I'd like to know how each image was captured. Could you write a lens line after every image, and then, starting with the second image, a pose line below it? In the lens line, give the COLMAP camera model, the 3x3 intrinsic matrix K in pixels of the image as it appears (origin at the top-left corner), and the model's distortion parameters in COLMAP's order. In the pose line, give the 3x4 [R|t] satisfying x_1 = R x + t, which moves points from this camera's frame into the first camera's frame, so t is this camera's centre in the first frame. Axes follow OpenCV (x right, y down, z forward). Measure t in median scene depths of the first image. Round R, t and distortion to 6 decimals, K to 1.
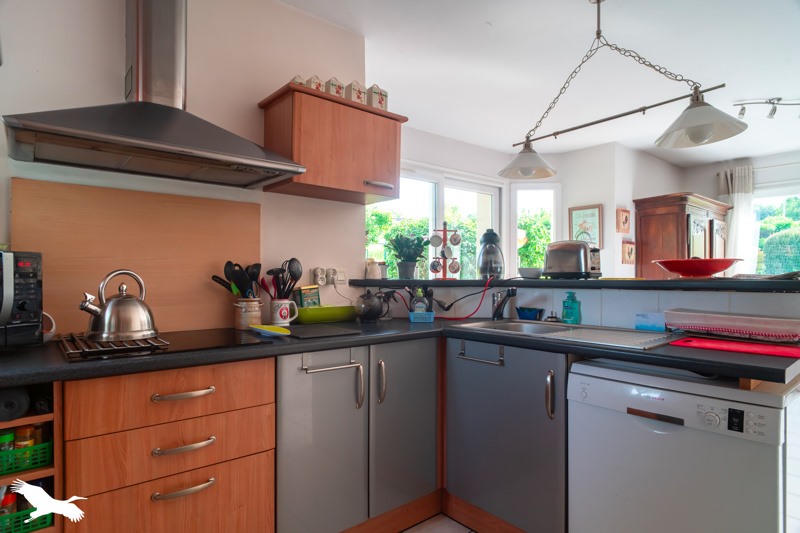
lens RADIAL K [[455.7, 0, 400.2], [0, 455.7, 270.2], [0, 0, 1]] dist [-0.004927, -0.000553]
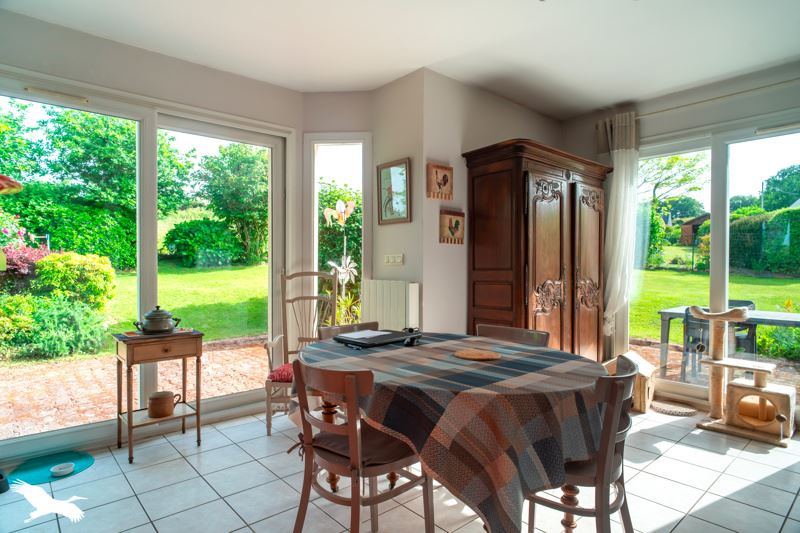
lens RADIAL K [[455.7, 0, 399.9], [0, 455.7, 266.7], [0, 0, 1]] dist [-0.004927, -0.000553]
pose [[0.999632, -0.002187, 0.027032, 0.387447], [0.001942, 0.999957, 0.009055, 0.016629], [-0.027051, -0.009000, 0.999594, 0.275862]]
